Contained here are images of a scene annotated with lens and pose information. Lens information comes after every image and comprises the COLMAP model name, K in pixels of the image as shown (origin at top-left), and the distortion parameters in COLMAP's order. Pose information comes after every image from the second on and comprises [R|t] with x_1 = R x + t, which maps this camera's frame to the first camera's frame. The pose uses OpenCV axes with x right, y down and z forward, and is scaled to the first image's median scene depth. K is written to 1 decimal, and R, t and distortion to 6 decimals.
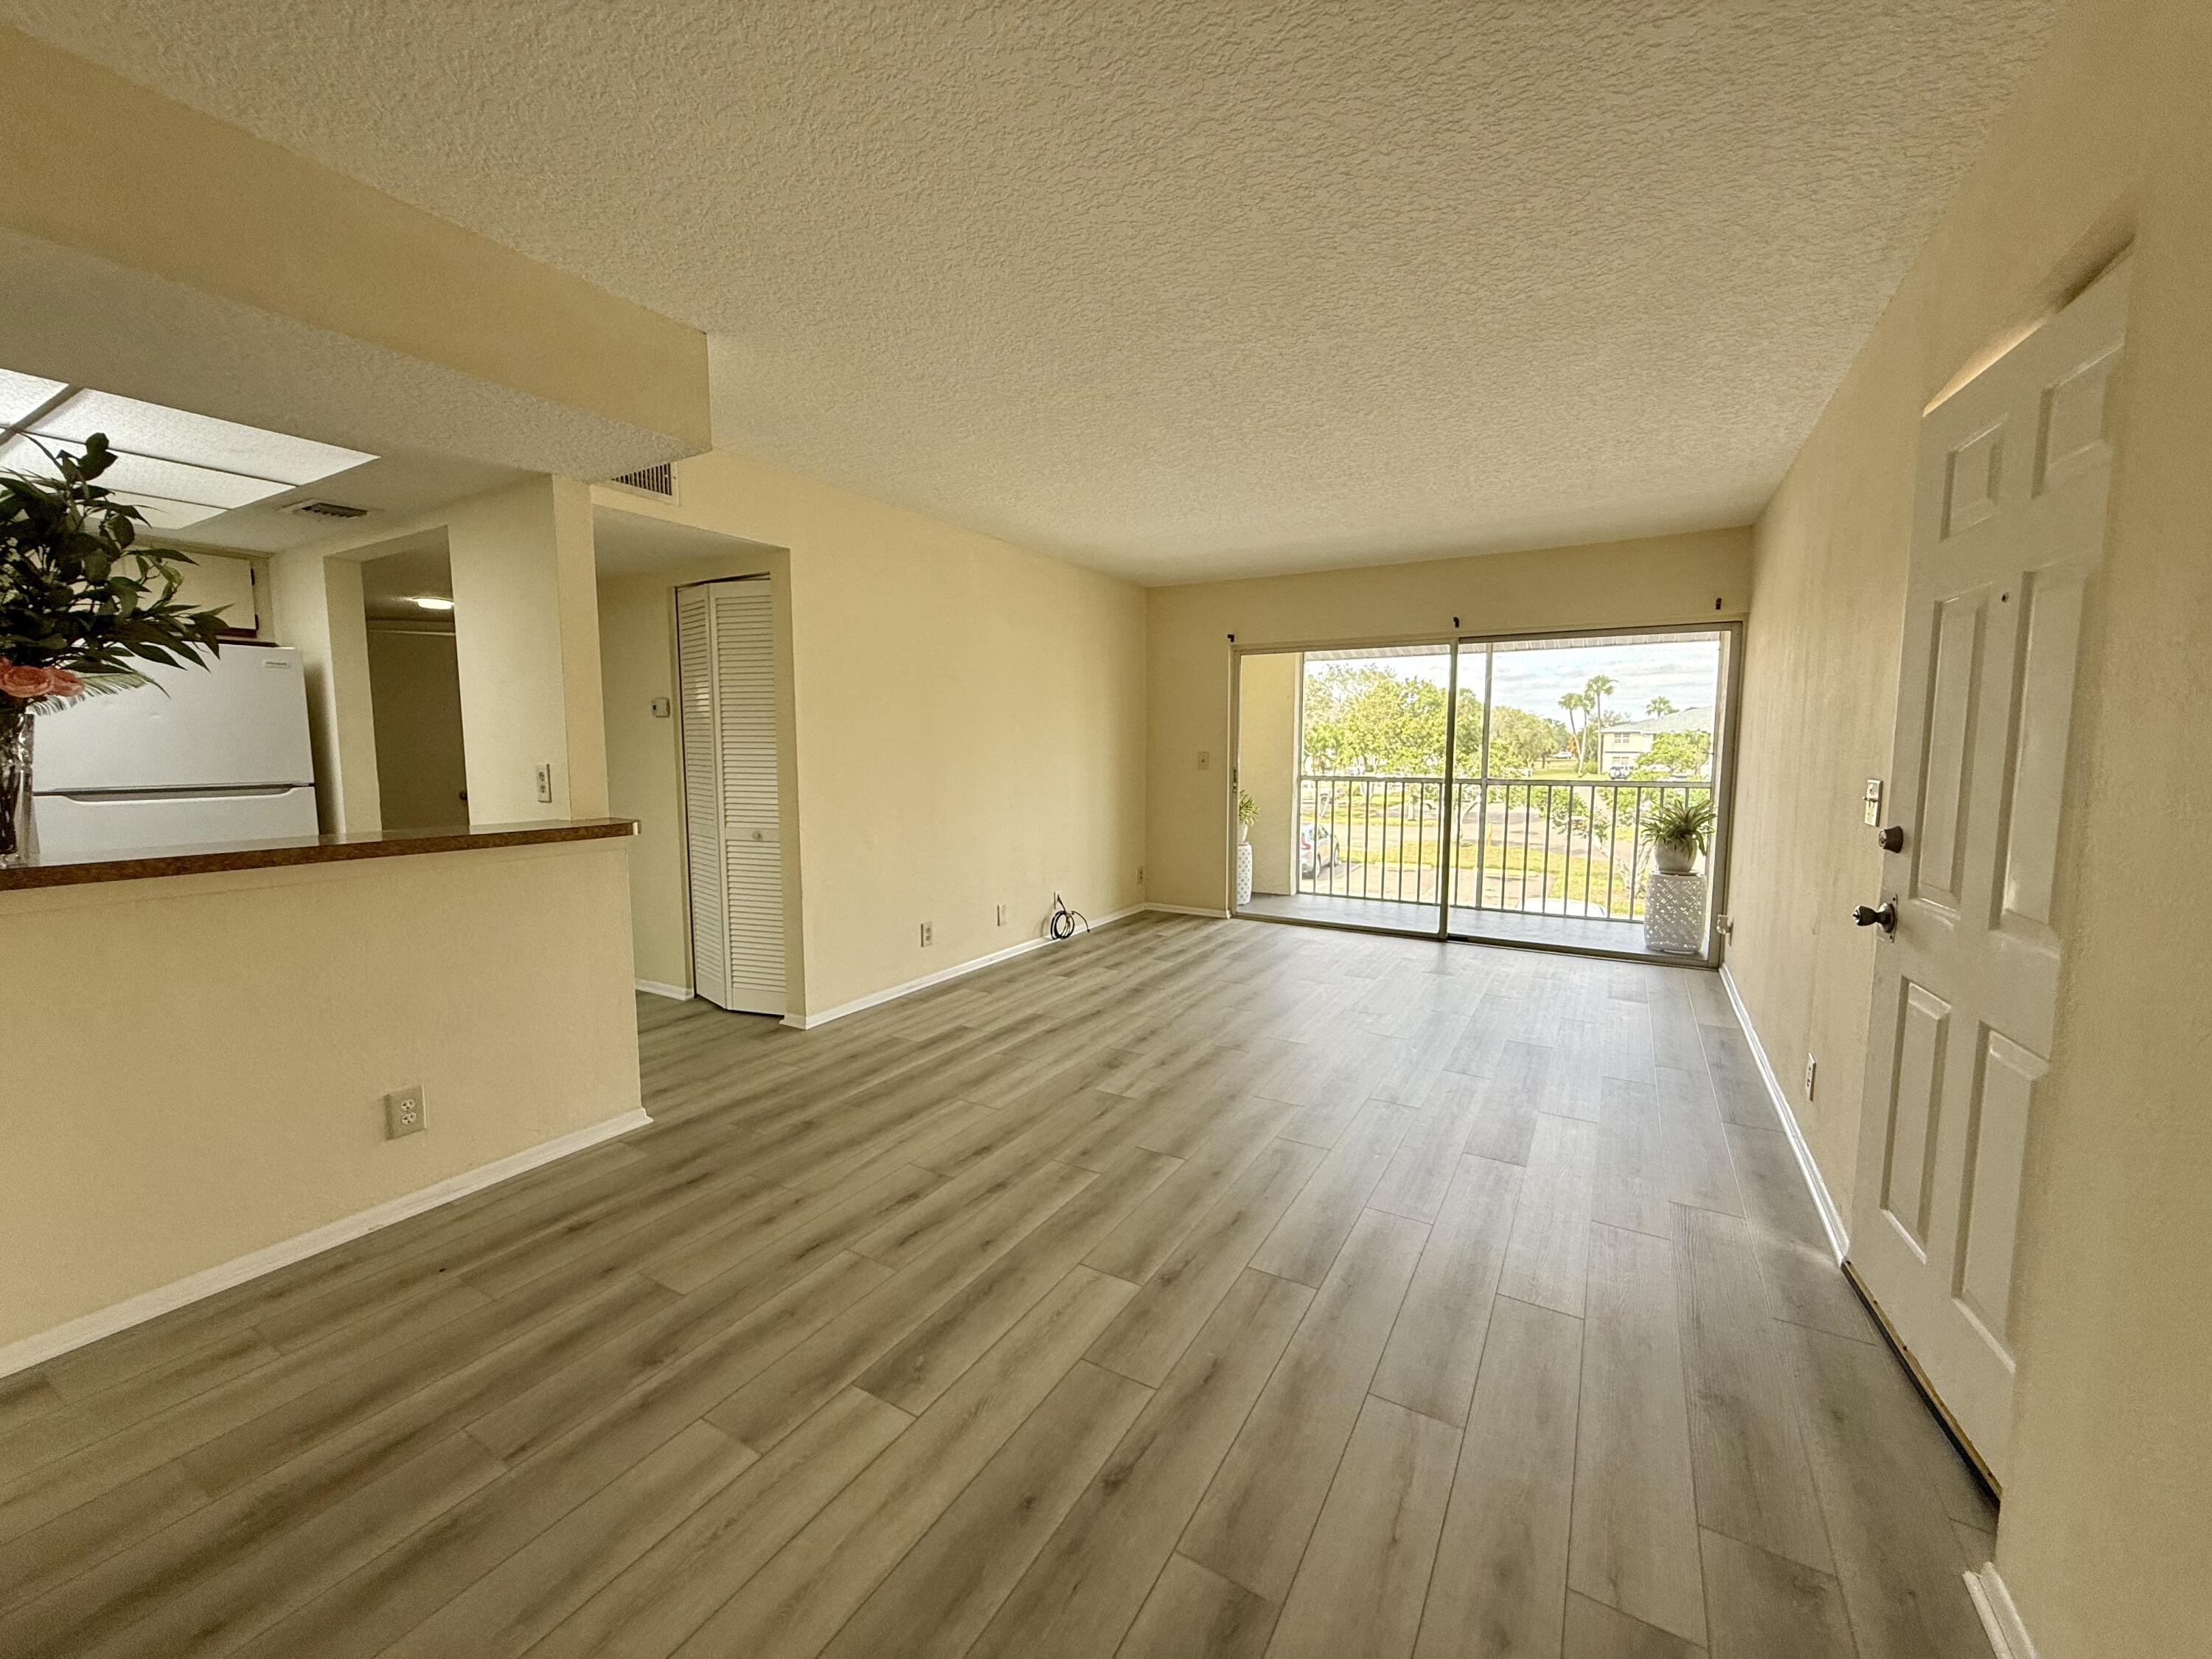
lens RADIAL K [[878.8, 0, 1107.8], [0, 878.8, 826.9], [0, 0, 1]] dist [0.004371, -0.000209]
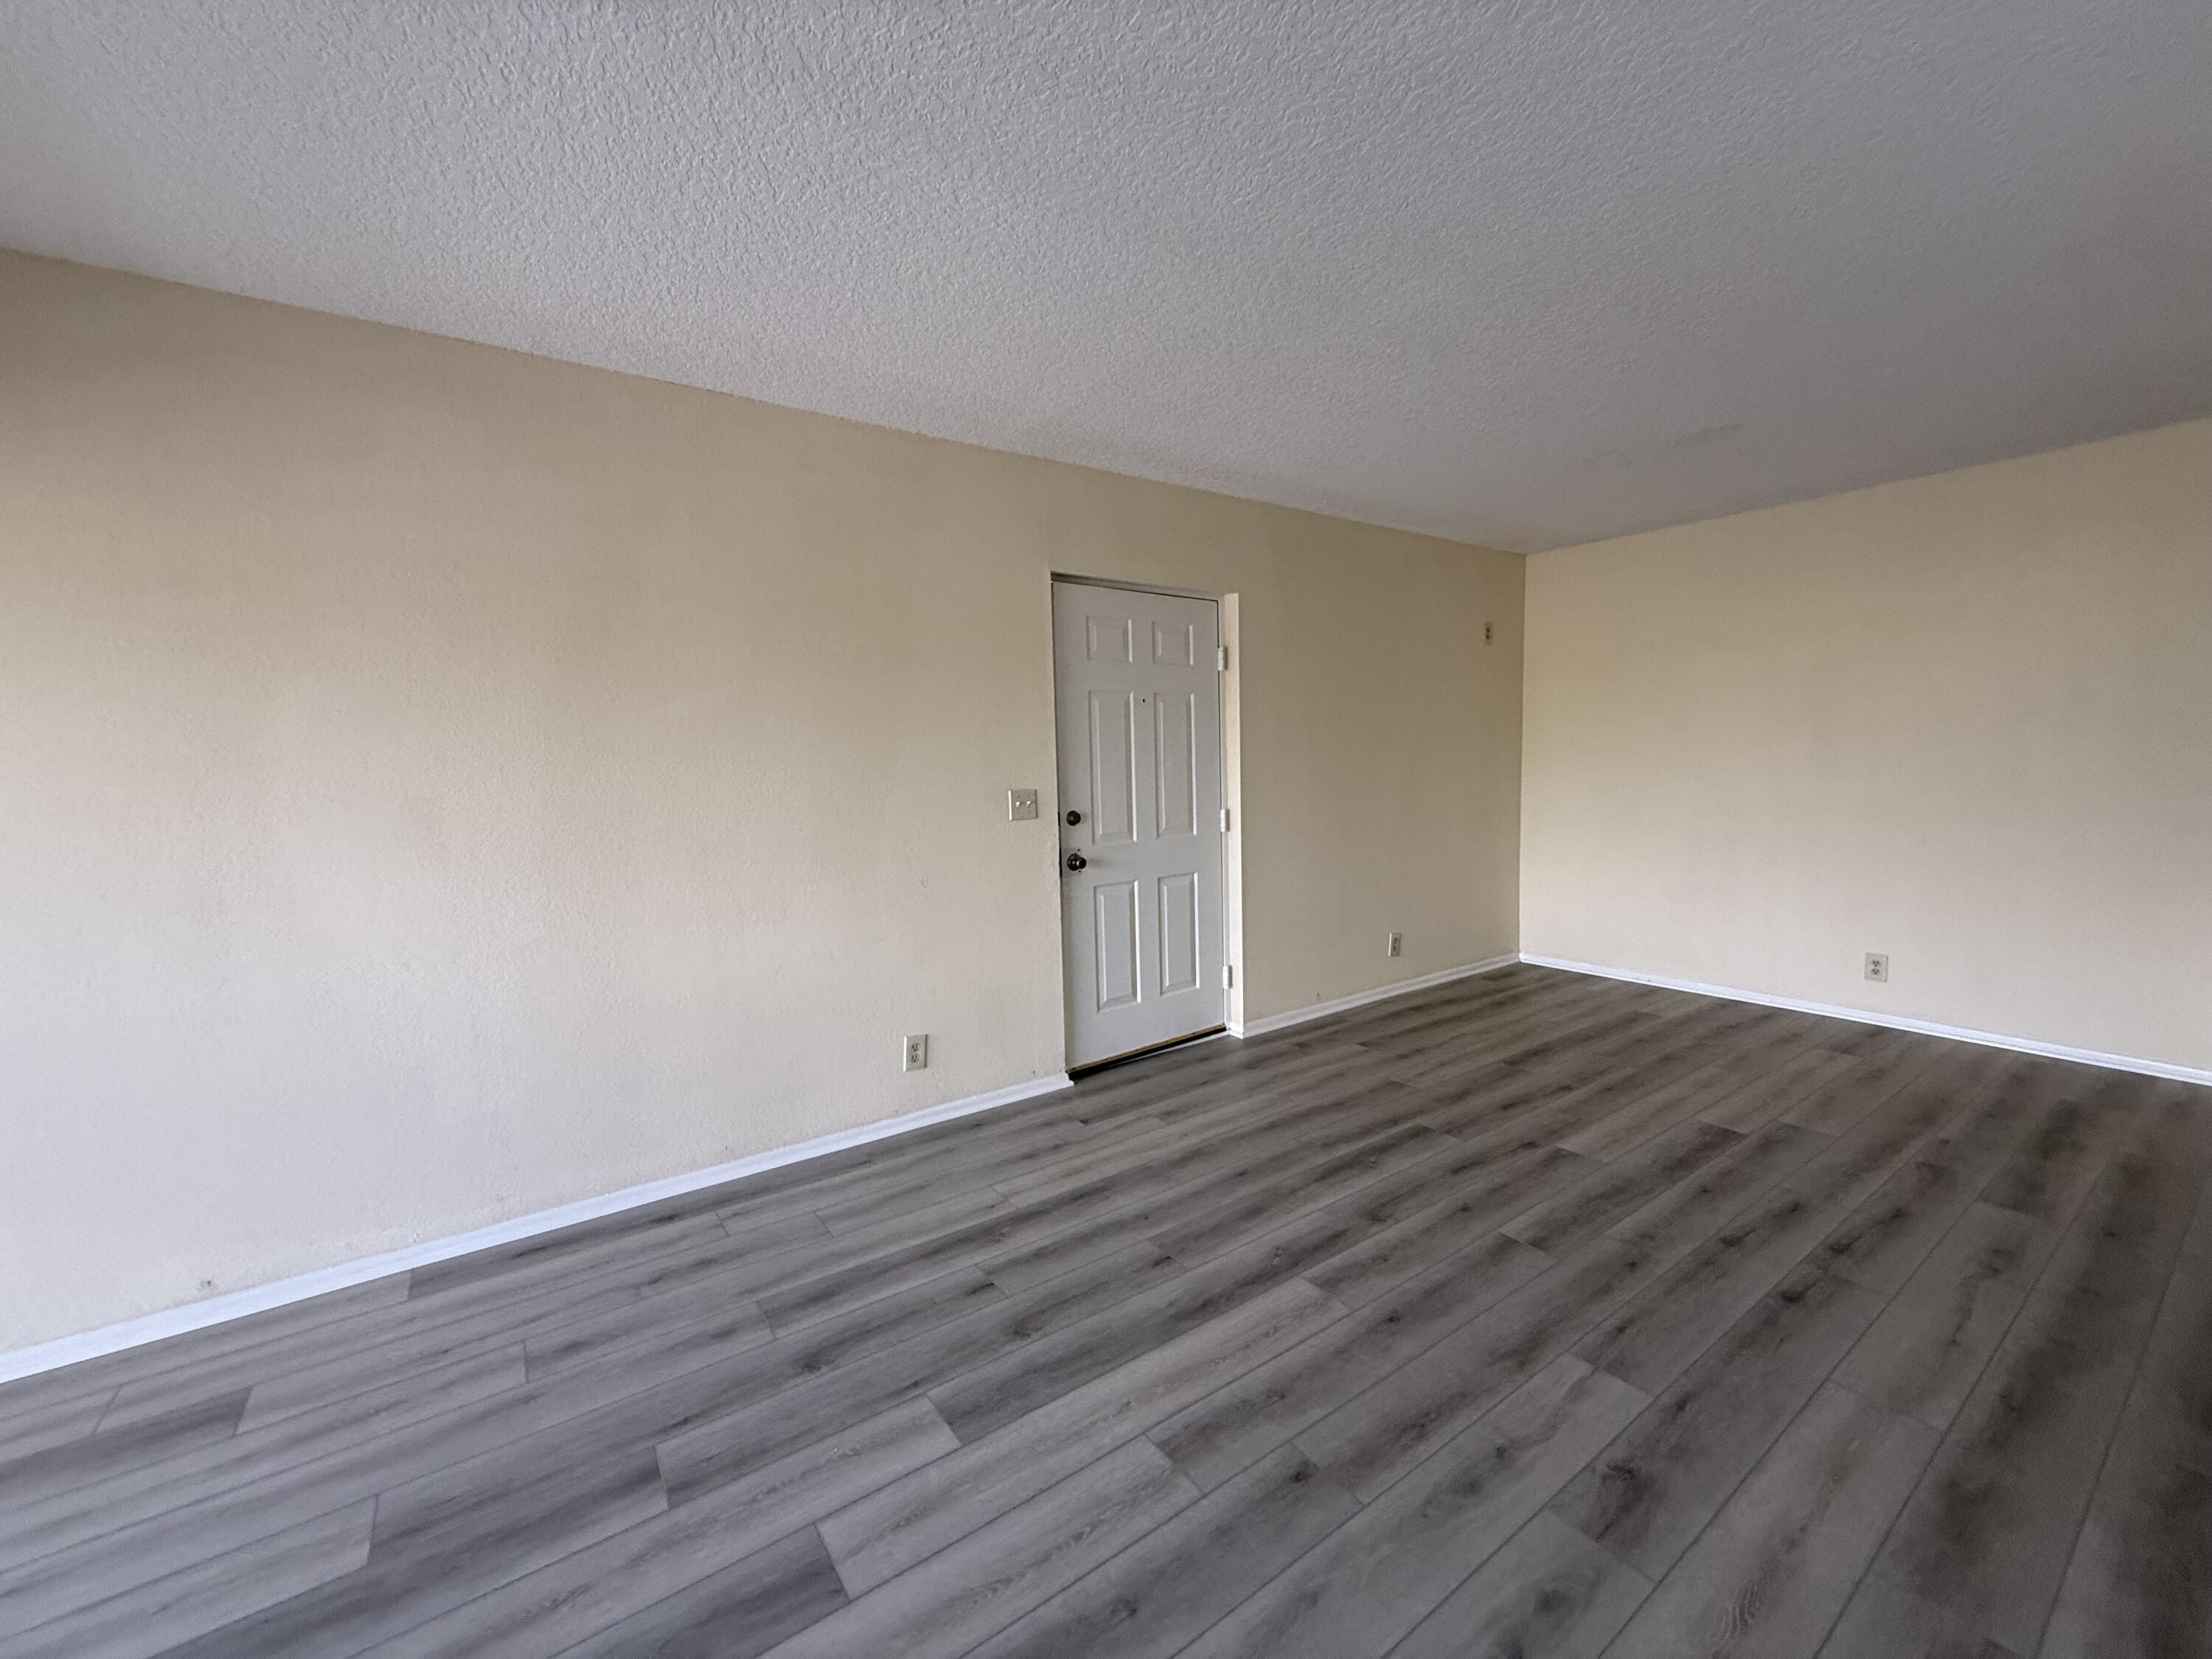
lens RADIAL K [[878.8, 0, 1105.4], [0, 878.8, 831.3], [0, 0, 1]] dist [0.004371, -0.000209]
pose [[-0.909969, -0.014265, 0.414431, 0.085697], [0.065155, 0.982076, 0.176864, -0.194857], [-0.409526, 0.187943, -0.892730, 1.876695]]
